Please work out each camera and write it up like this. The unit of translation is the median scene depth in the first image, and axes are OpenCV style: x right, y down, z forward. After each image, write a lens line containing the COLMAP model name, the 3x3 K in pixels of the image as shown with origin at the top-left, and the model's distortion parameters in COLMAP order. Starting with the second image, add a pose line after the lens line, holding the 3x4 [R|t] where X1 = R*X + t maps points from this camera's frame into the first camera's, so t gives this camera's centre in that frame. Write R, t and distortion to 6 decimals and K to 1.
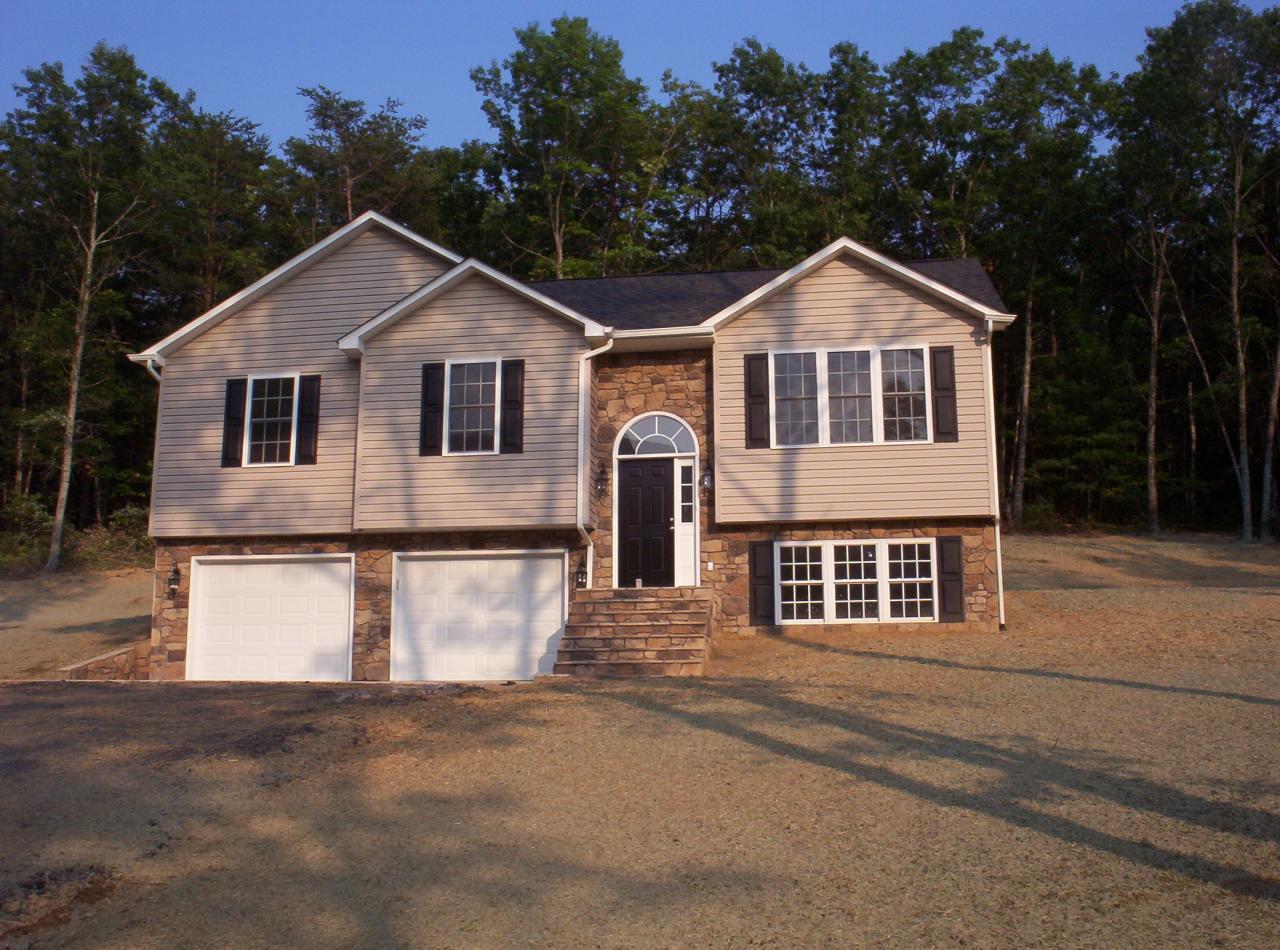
lens RADIAL K [[1362.0, 0, 640.0], [0, 1362.0, 475.0], [0, 0, 1]] dist [-0.112118, 0.014192]
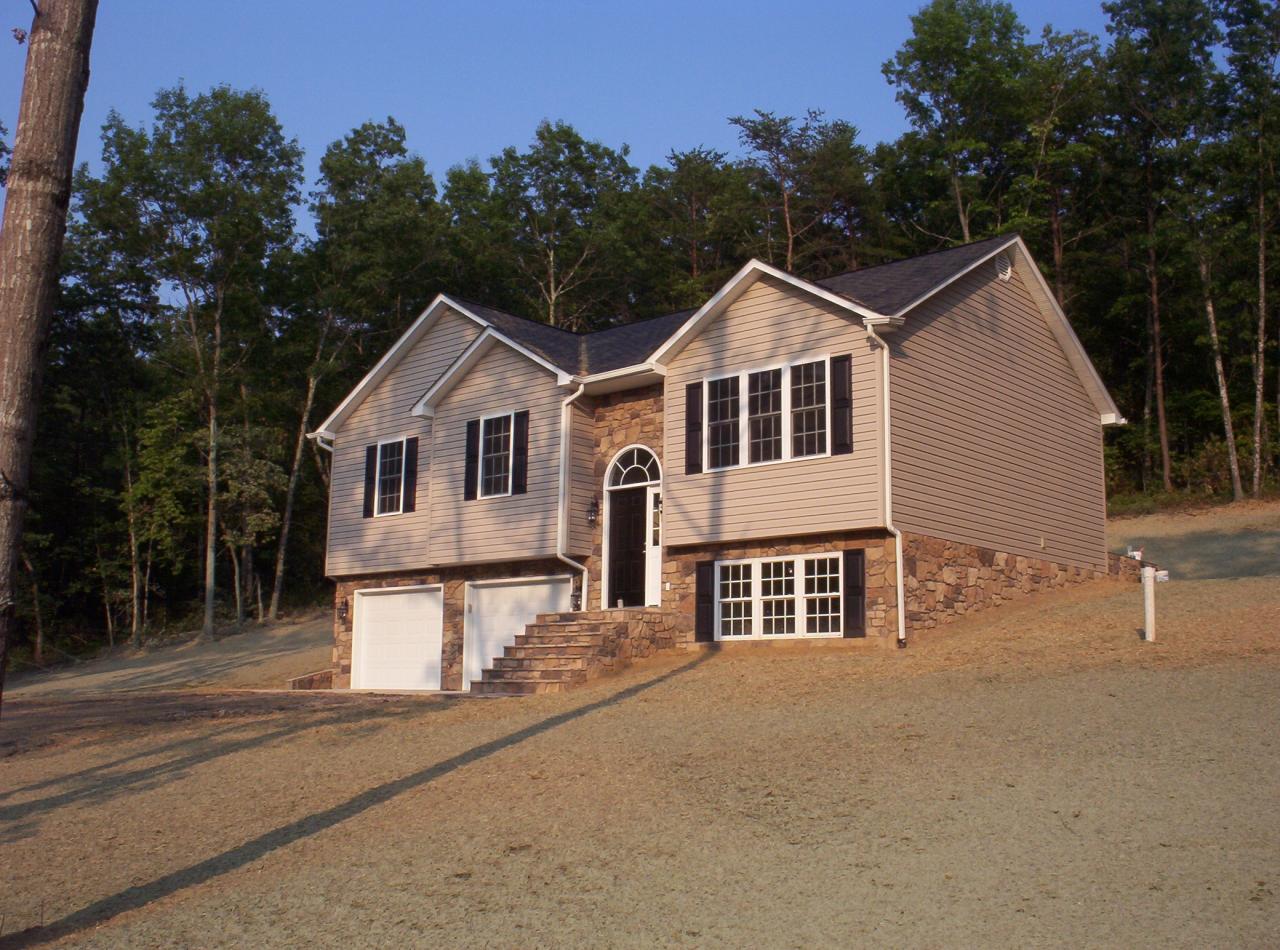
lens RADIAL K [[1362.0, 0, 640.0], [0, 1362.0, 475.0], [0, 0, 1]] dist [-0.112118, 0.014192]
pose [[0.838881, -0.079164, -0.538528, 0.615191], [0.092702, 0.995692, -0.001962, -0.020255], [0.536363, -0.048277, 0.842605, 0.088626]]
